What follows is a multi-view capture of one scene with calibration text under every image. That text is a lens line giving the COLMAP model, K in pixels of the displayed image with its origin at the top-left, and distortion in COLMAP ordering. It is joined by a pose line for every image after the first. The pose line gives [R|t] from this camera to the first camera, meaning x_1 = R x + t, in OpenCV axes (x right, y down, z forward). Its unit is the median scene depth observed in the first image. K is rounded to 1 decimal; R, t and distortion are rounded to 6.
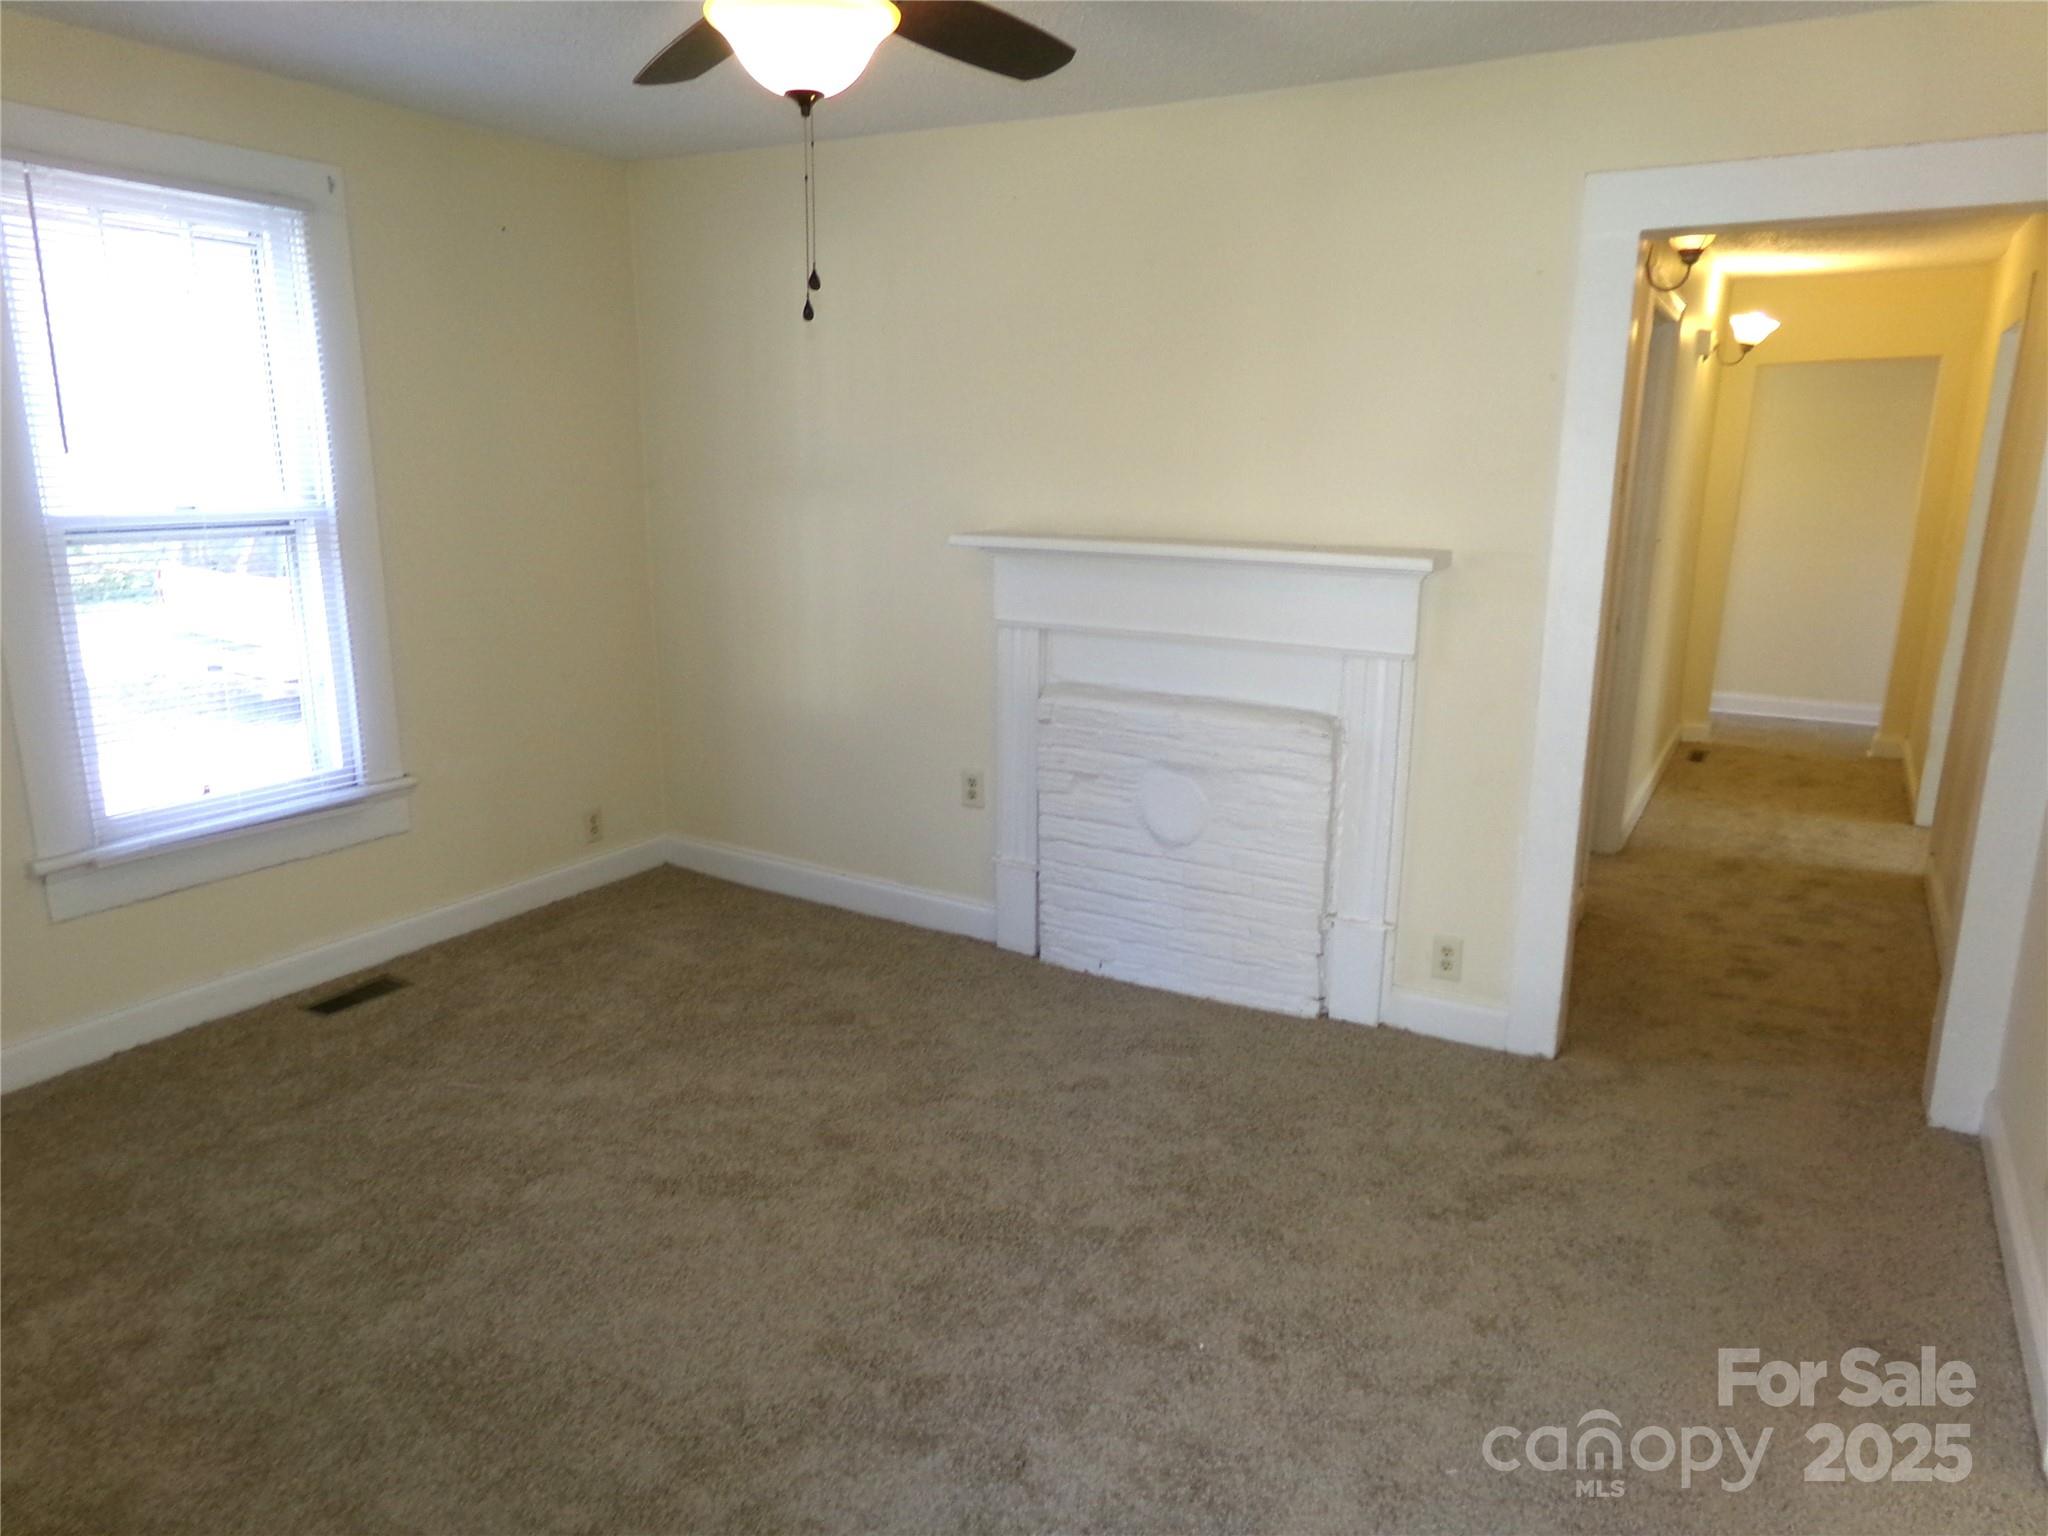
lens RADIAL K [[1398.5, 0, 1024.0], [0, 1398.5, 768.0], [0, 0, 1]] dist [-0.165424, 0.231570]
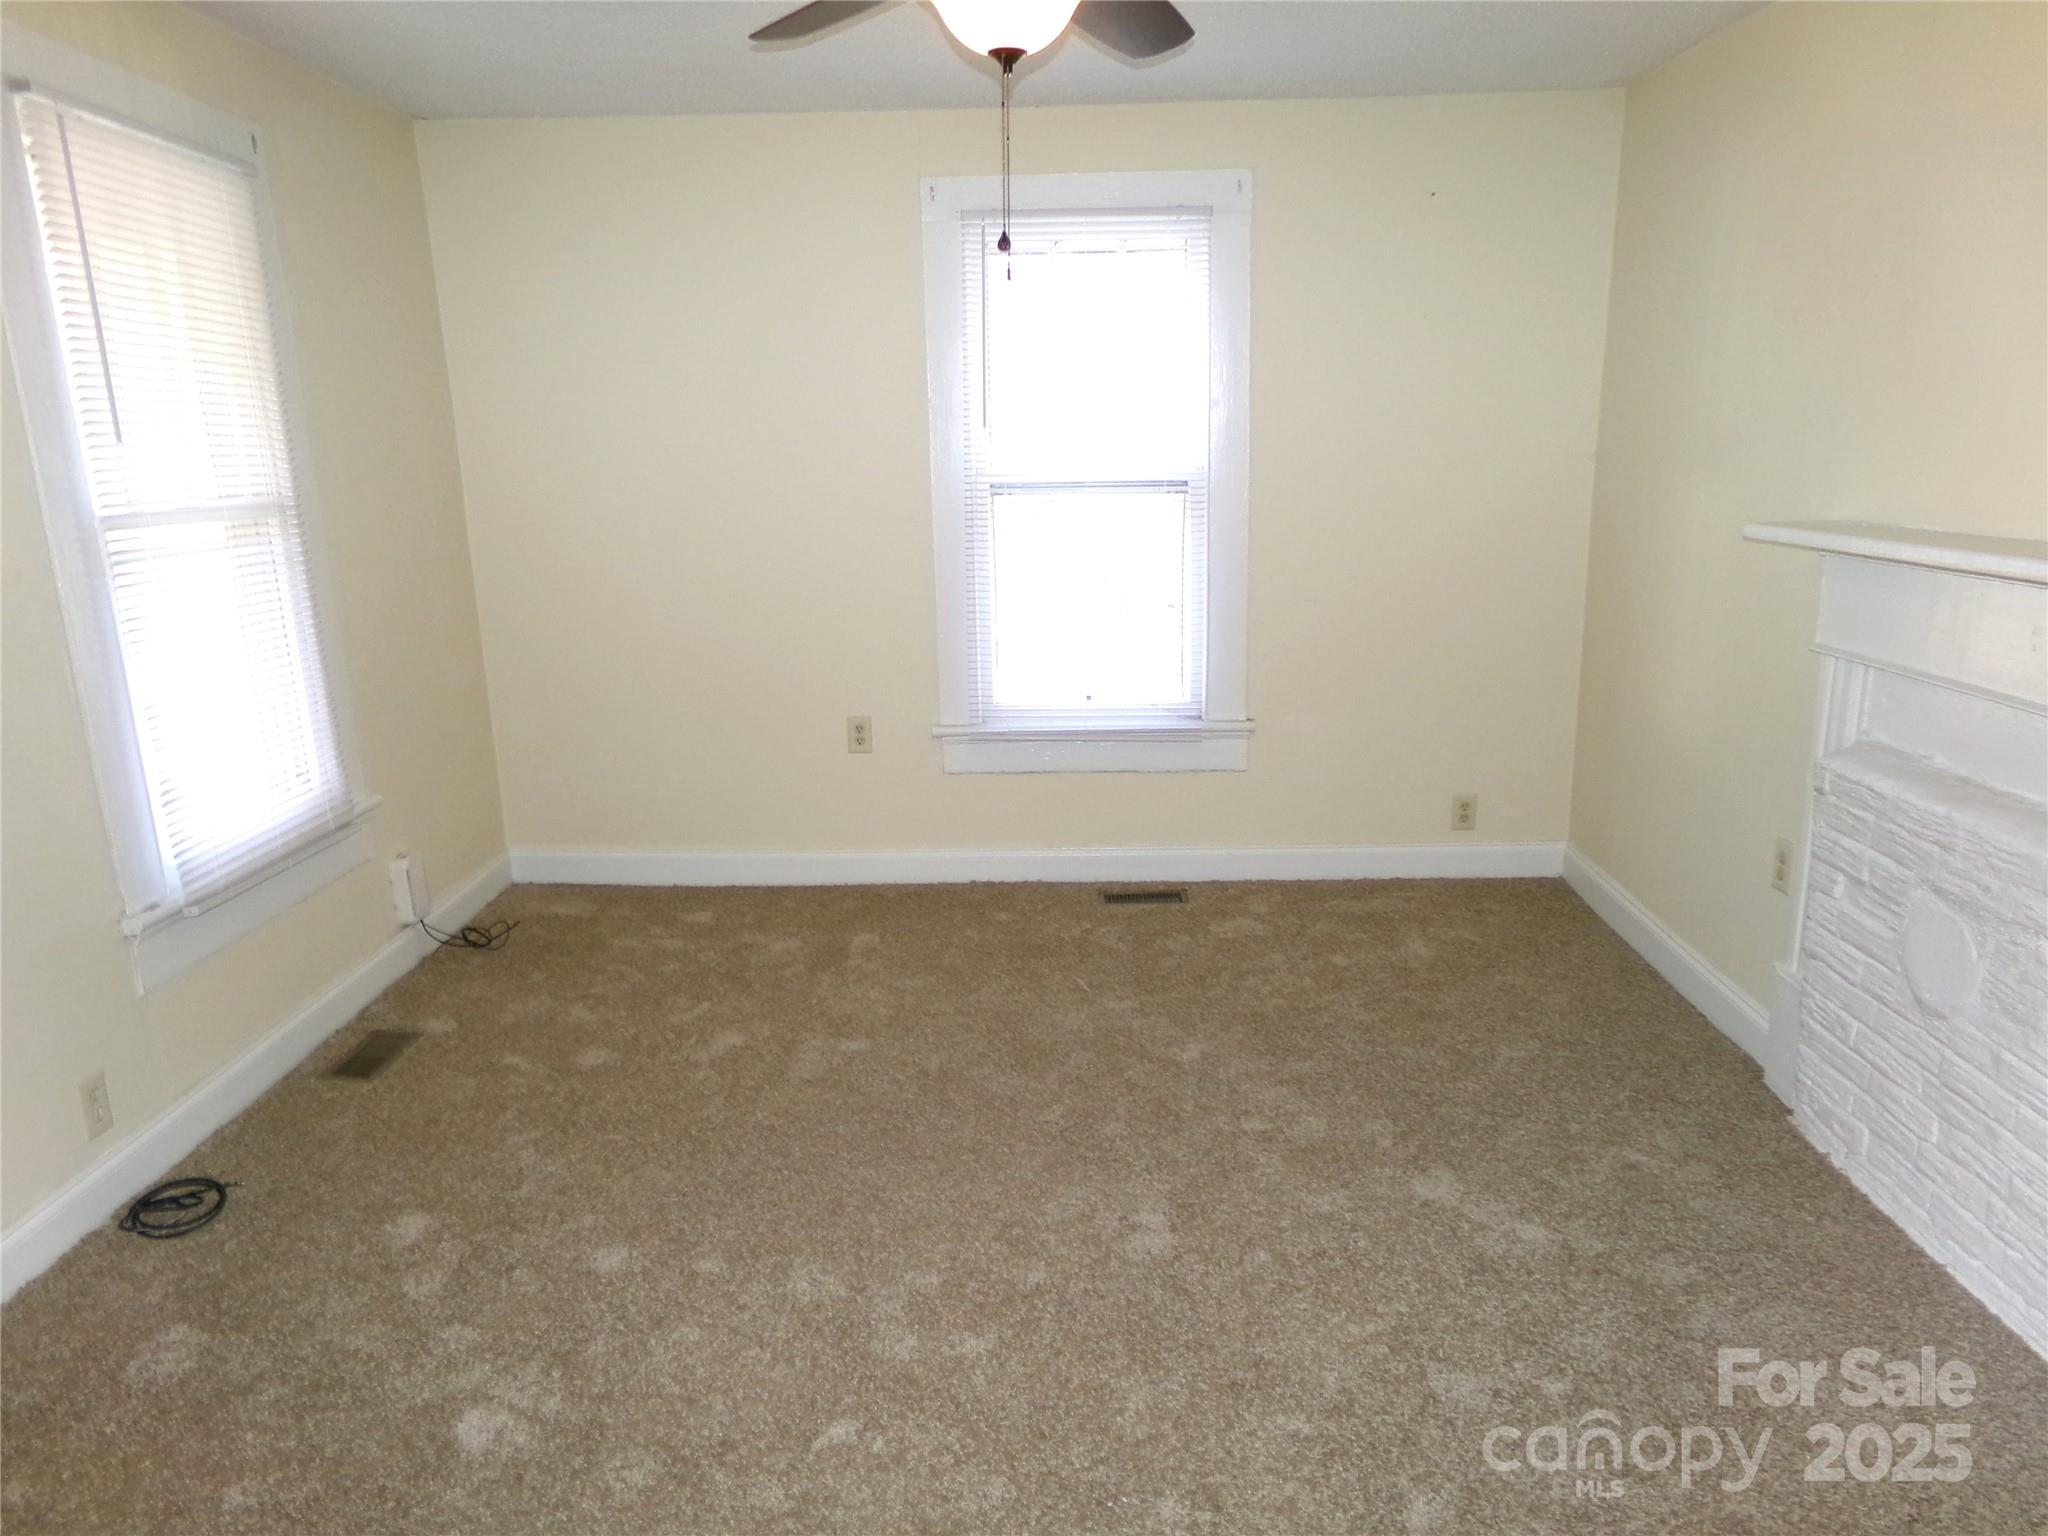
lens RADIAL K [[1398.5, 0, 1024.0], [0, 1398.5, 768.0], [0, 0, 1]] dist [-0.165424, 0.231570]
pose [[0.466194, 0.187867, -0.864505, 0.457705], [-0.177063, 0.977235, 0.116882, -0.058664], [0.866783, 0.098582, 0.488845, 0.329971]]
